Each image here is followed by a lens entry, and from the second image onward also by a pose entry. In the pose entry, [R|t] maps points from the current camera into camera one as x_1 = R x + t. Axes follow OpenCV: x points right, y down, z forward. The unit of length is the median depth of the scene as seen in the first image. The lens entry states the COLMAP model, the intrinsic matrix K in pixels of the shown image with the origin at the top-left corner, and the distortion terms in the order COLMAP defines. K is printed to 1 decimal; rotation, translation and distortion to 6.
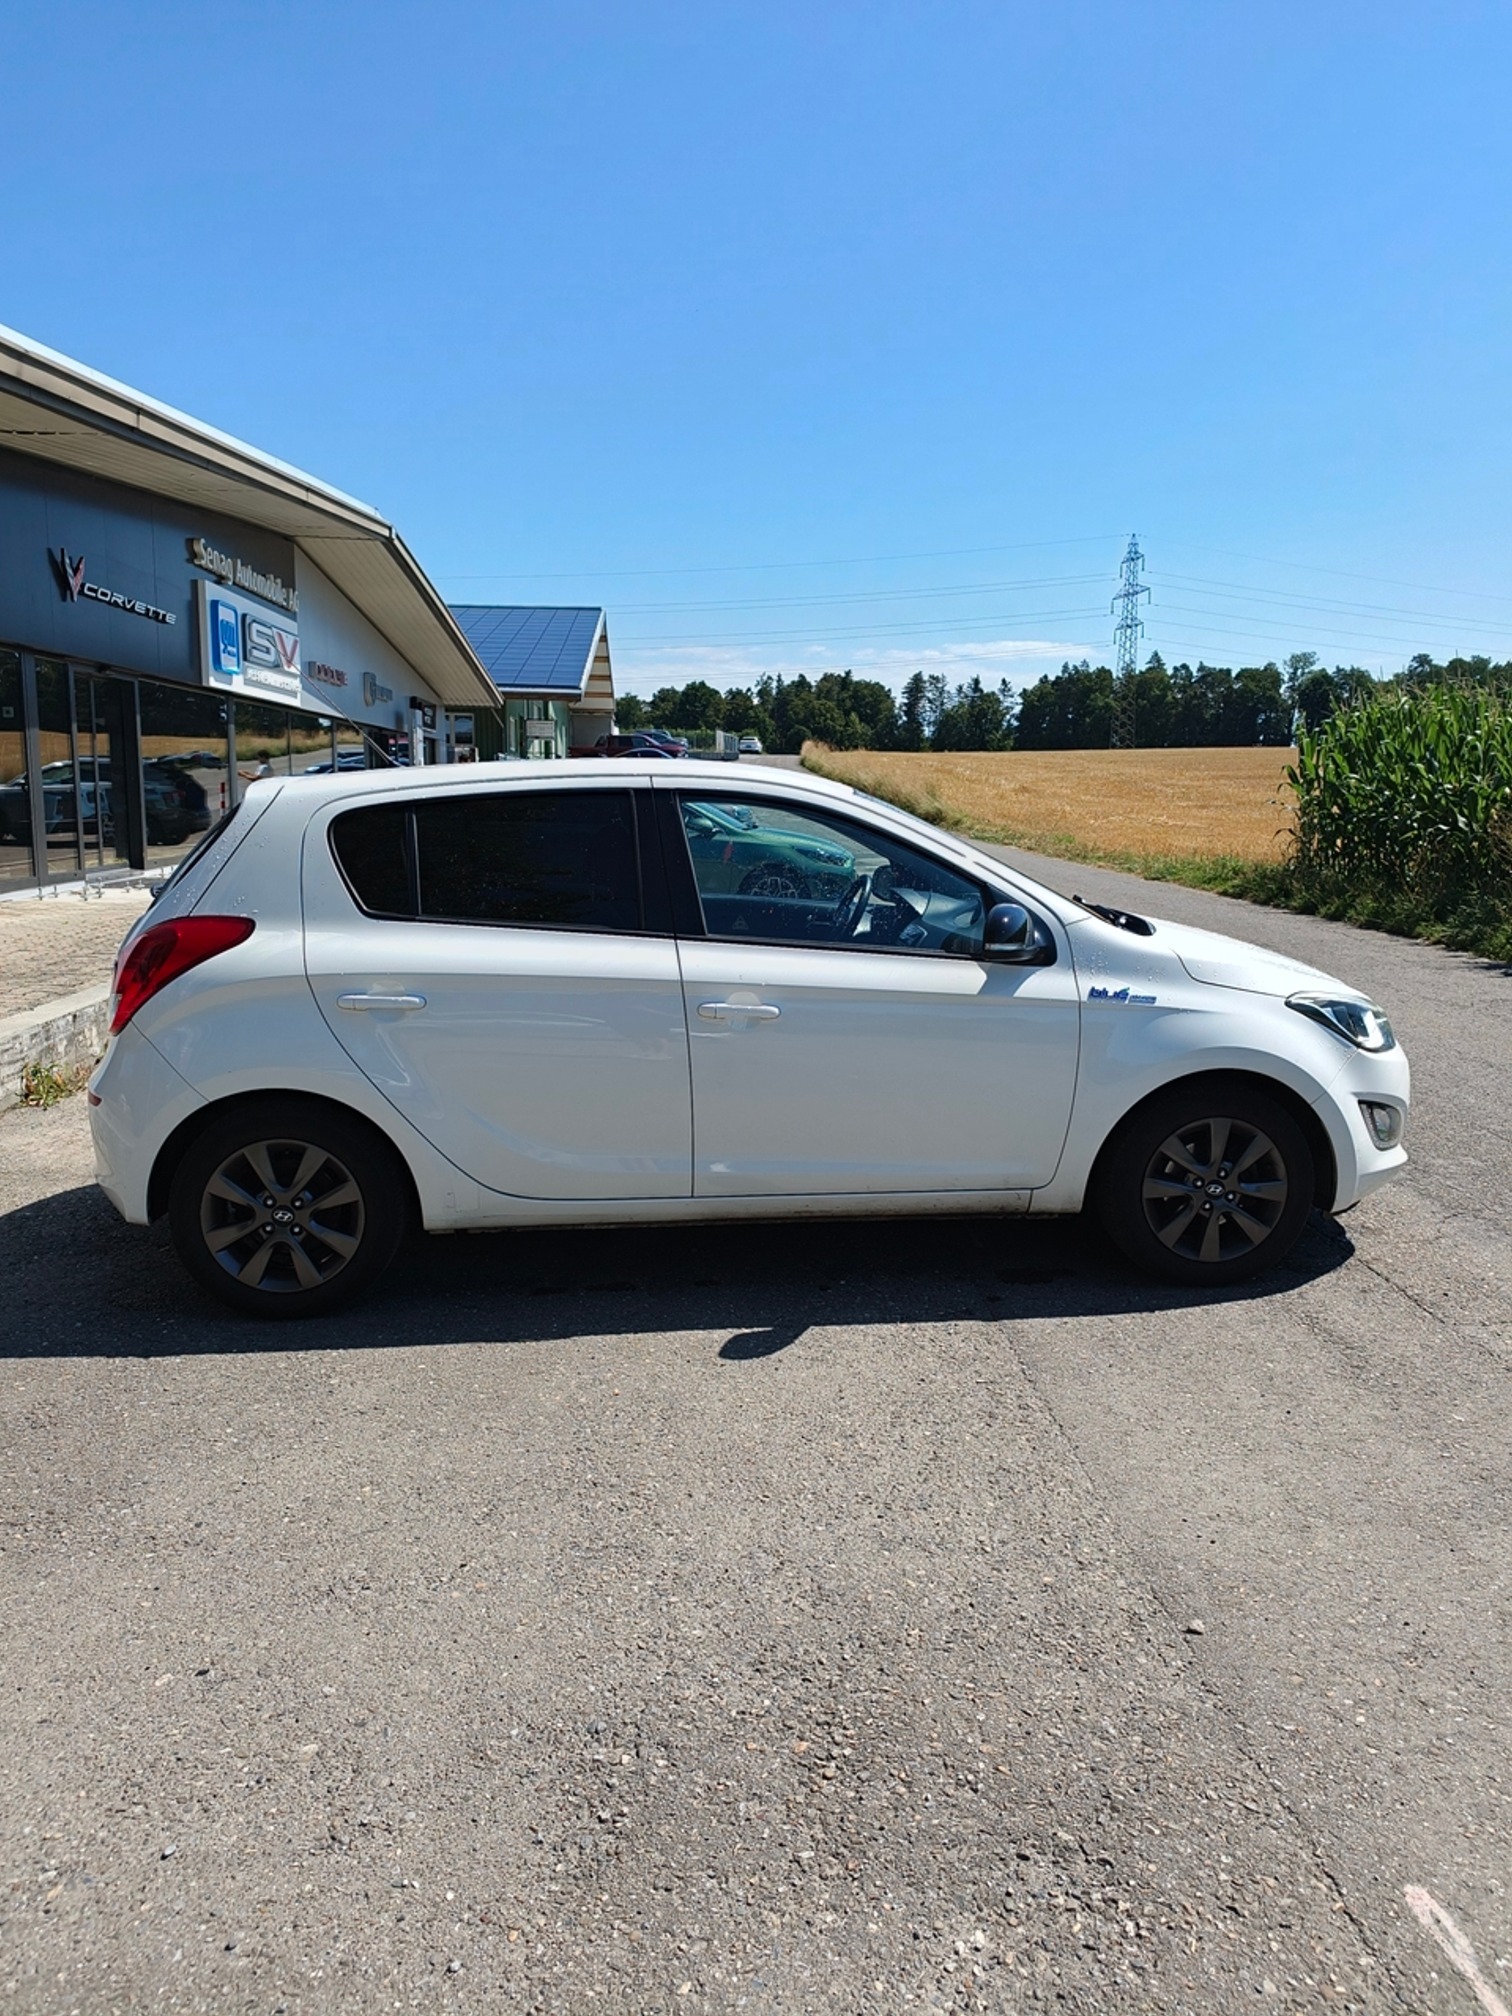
lens RADIAL K [[1405.8, 0, 764.3], [0, 1405.8, 999.2], [0, 0, 1]] dist [0.006142, -0.017780]
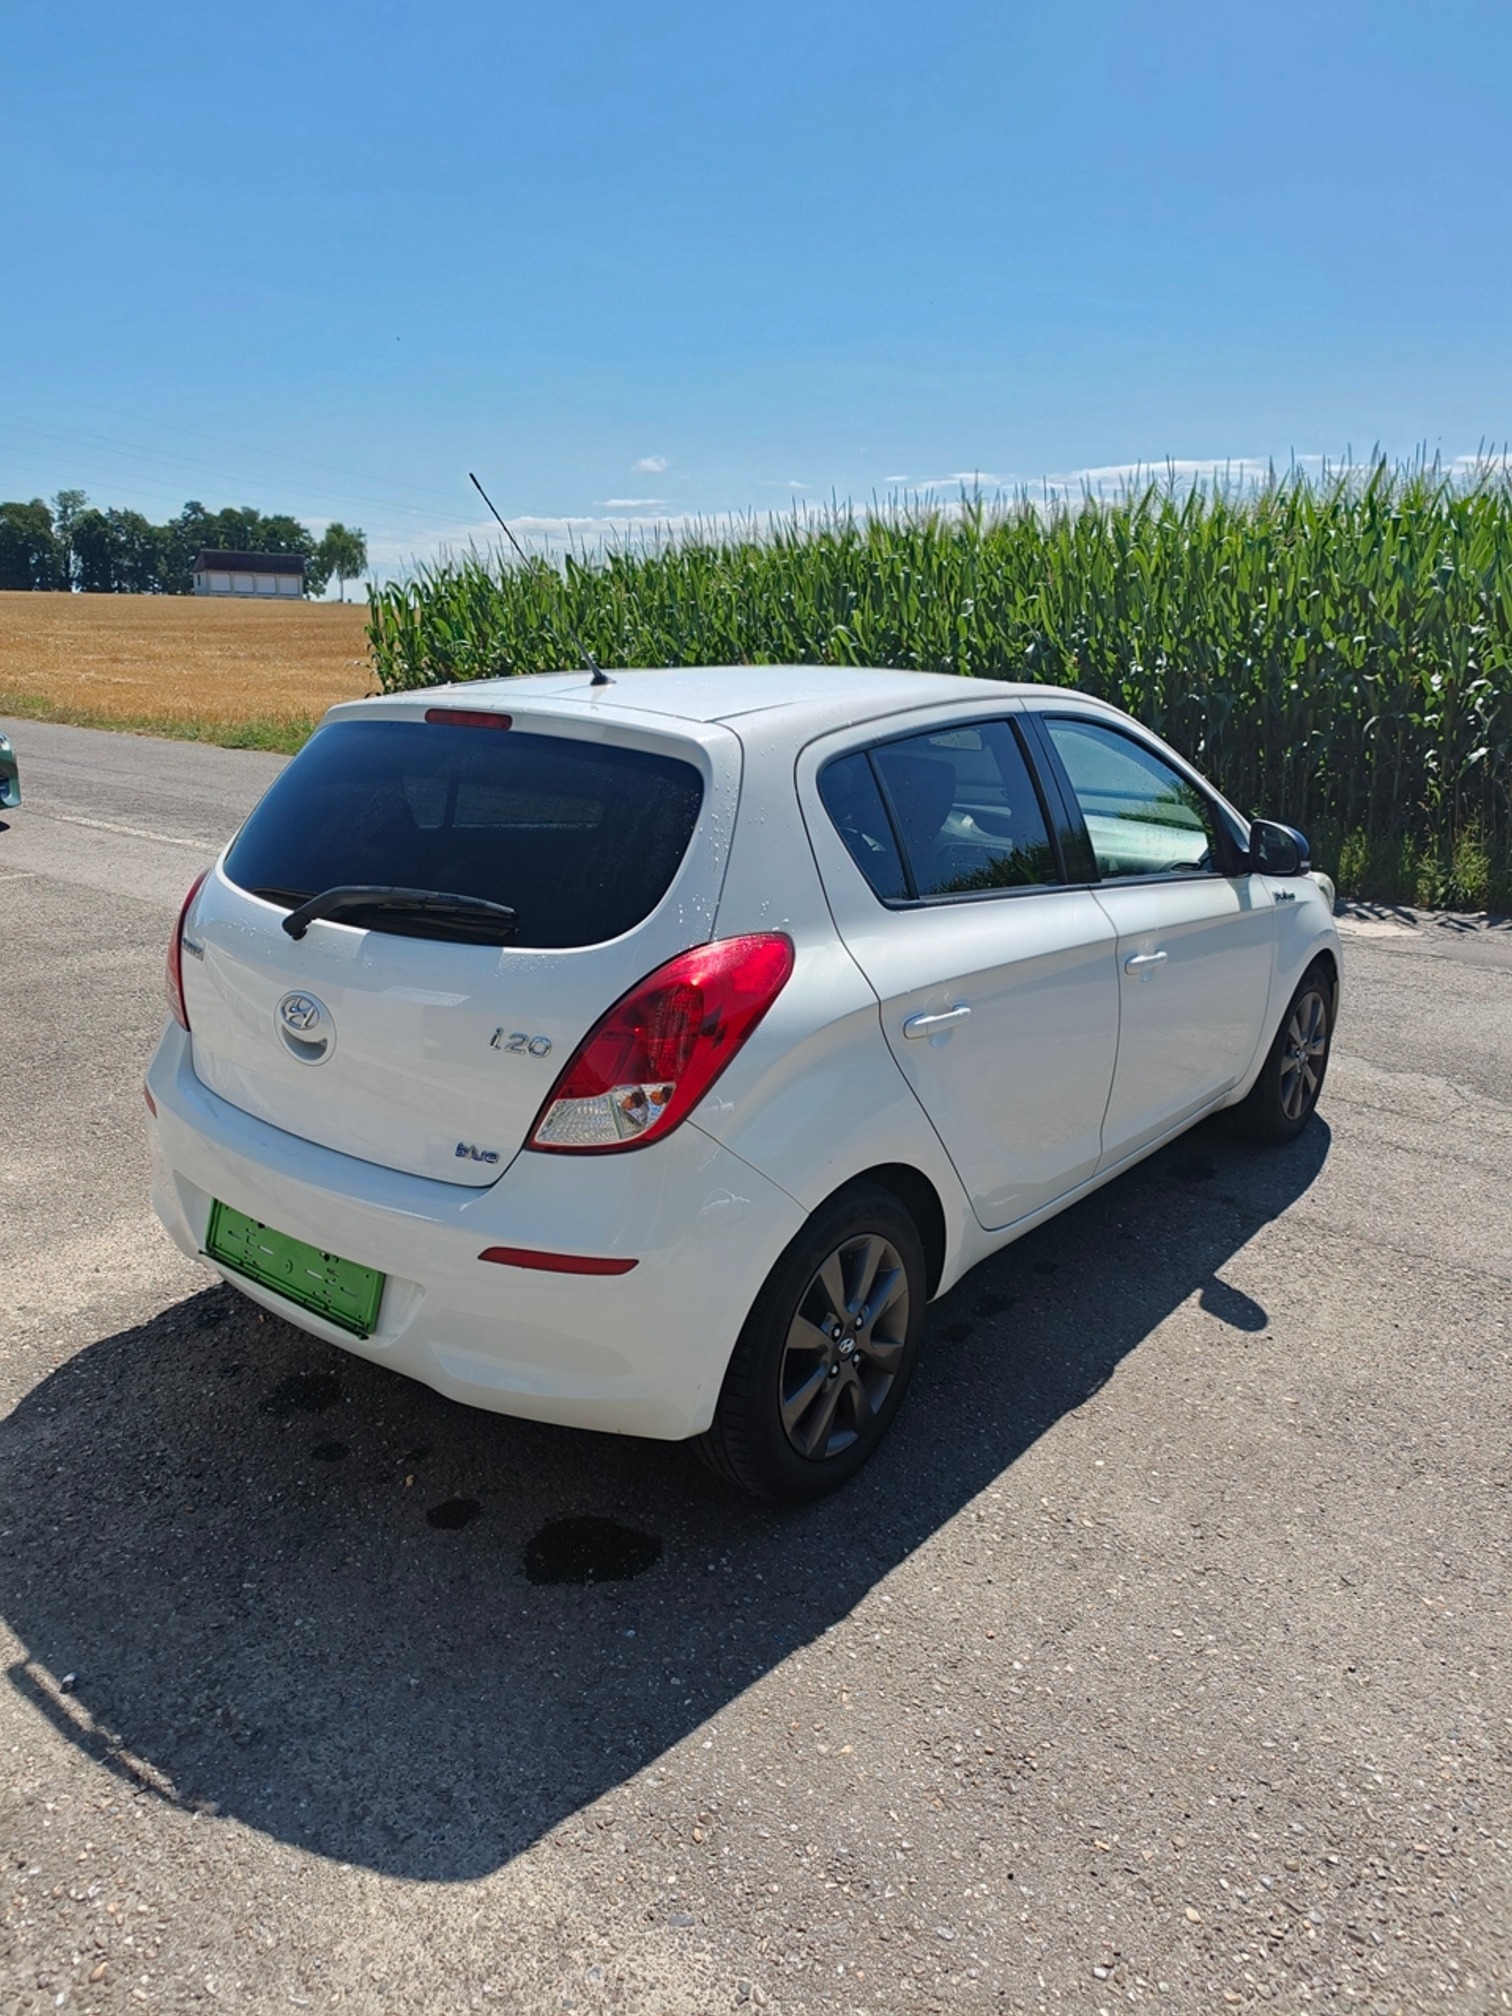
lens RADIAL K [[1405.8, 0, 748.2], [0, 1405.8, 974.4], [0, 0, 1]] dist [0.006142, -0.017780]
pose [[0.705270, -0.151552, 0.692550, -0.202502], [0.090974, 0.988154, 0.123595, -0.029073], [-0.703077, -0.024164, 0.710703, 0.130987]]
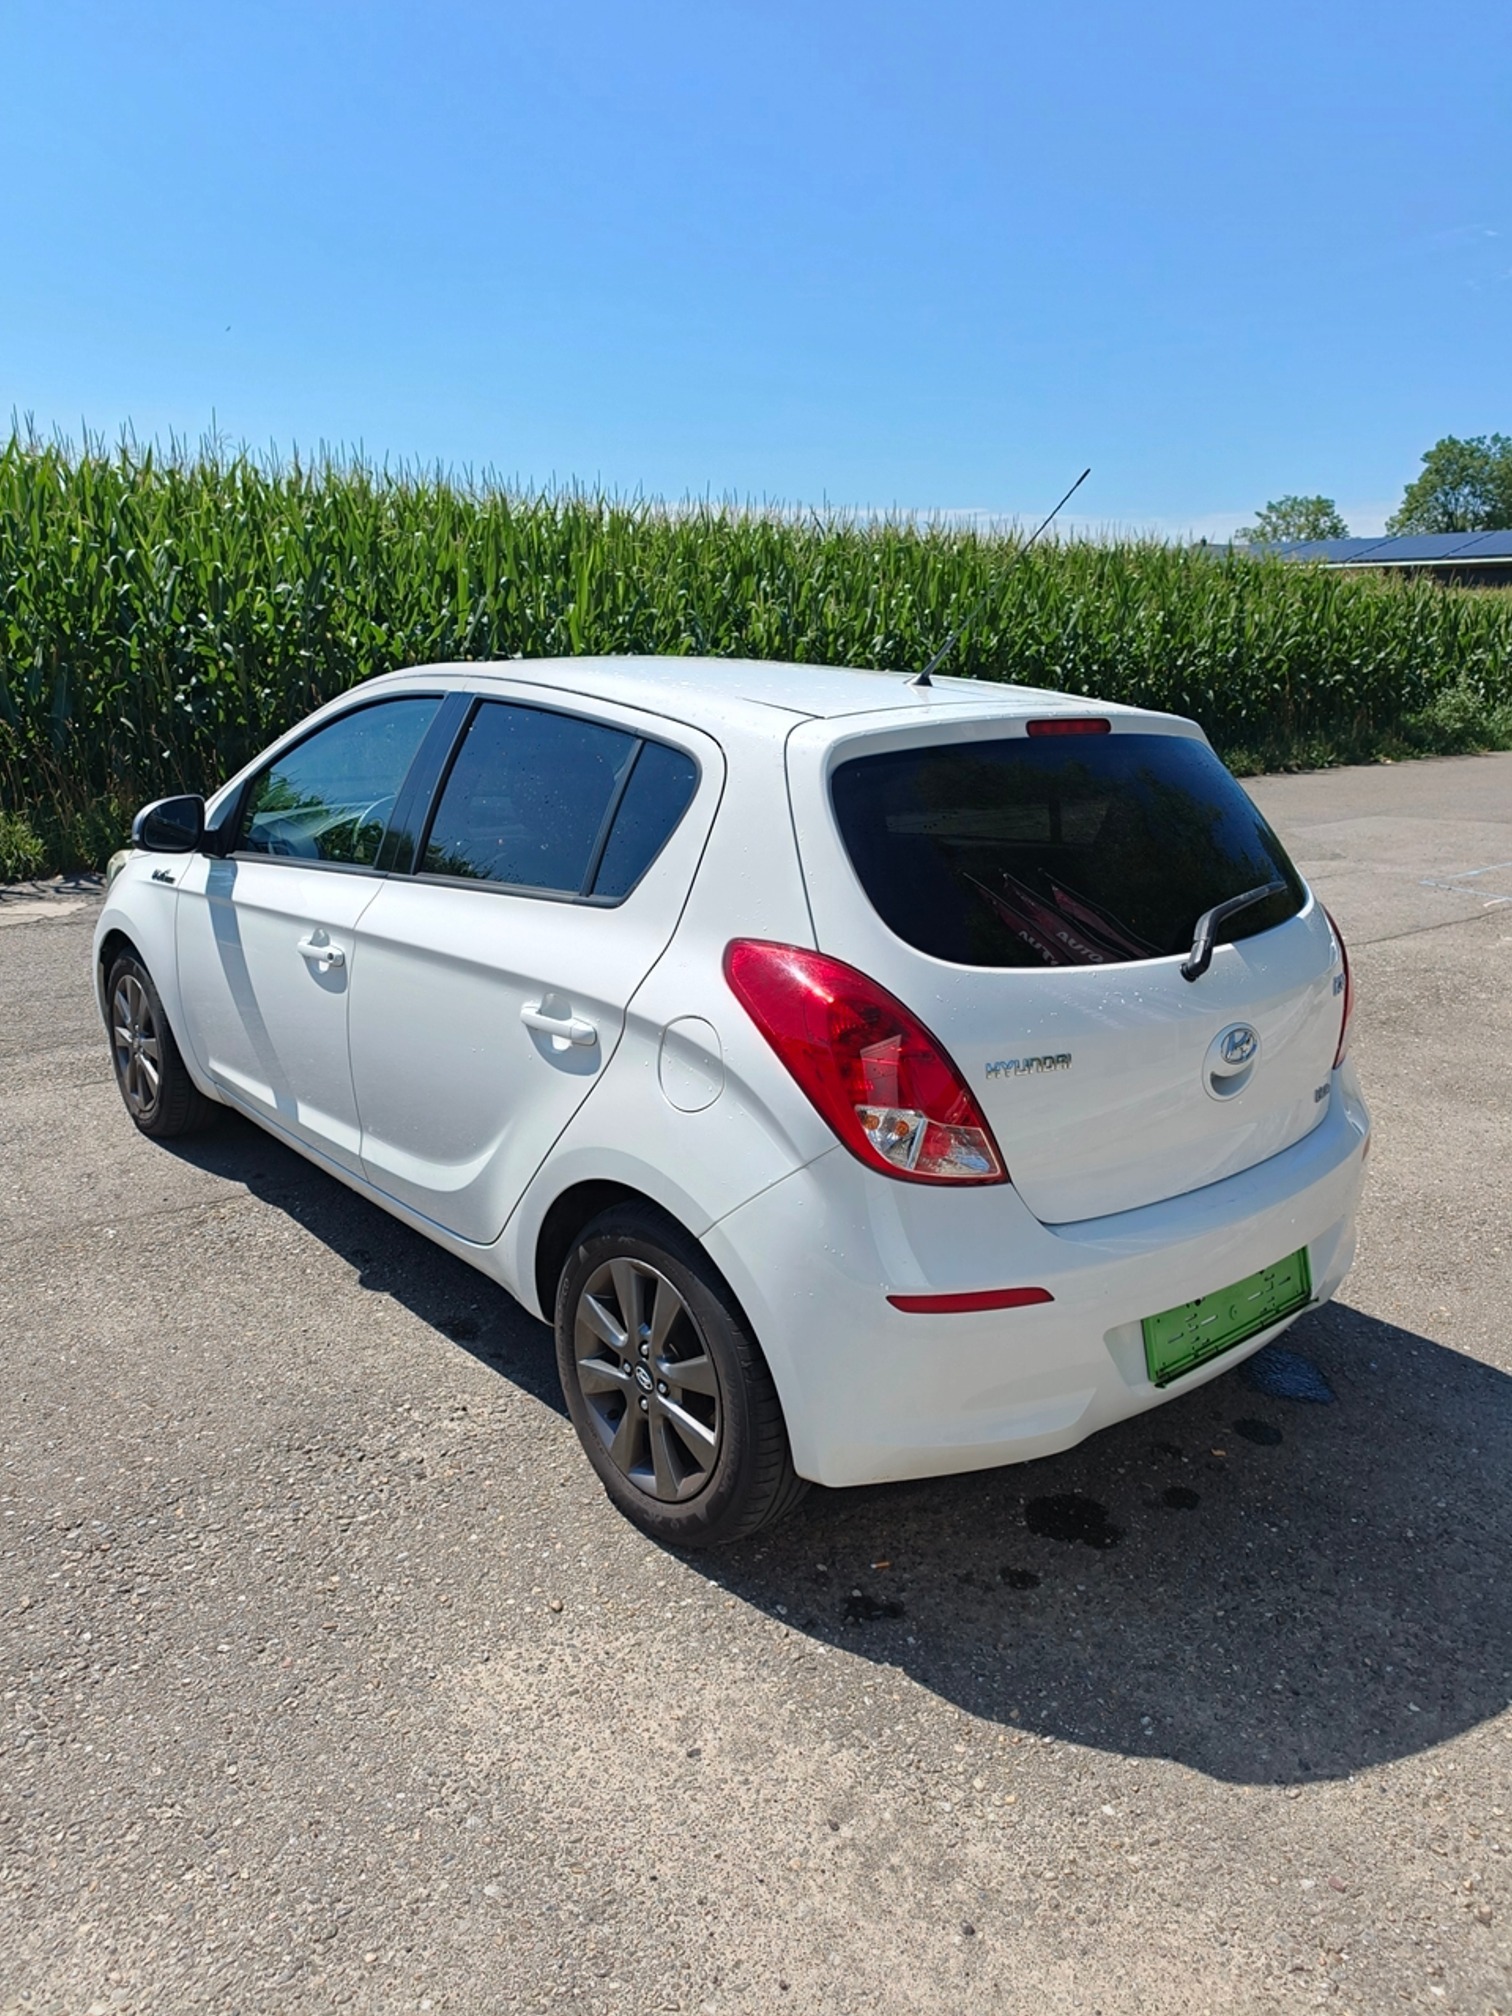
lens RADIAL K [[1405.8, 0, 747.6], [0, 1405.8, 1005.8], [0, 0, 1]] dist [0.006142, -0.017780]
pose [[-0.585448, -0.220334, 0.780195, -0.214854], [0.091391, 0.938289, 0.333559, -0.070918], [-0.805542, 0.266584, -0.529183, 0.414123]]
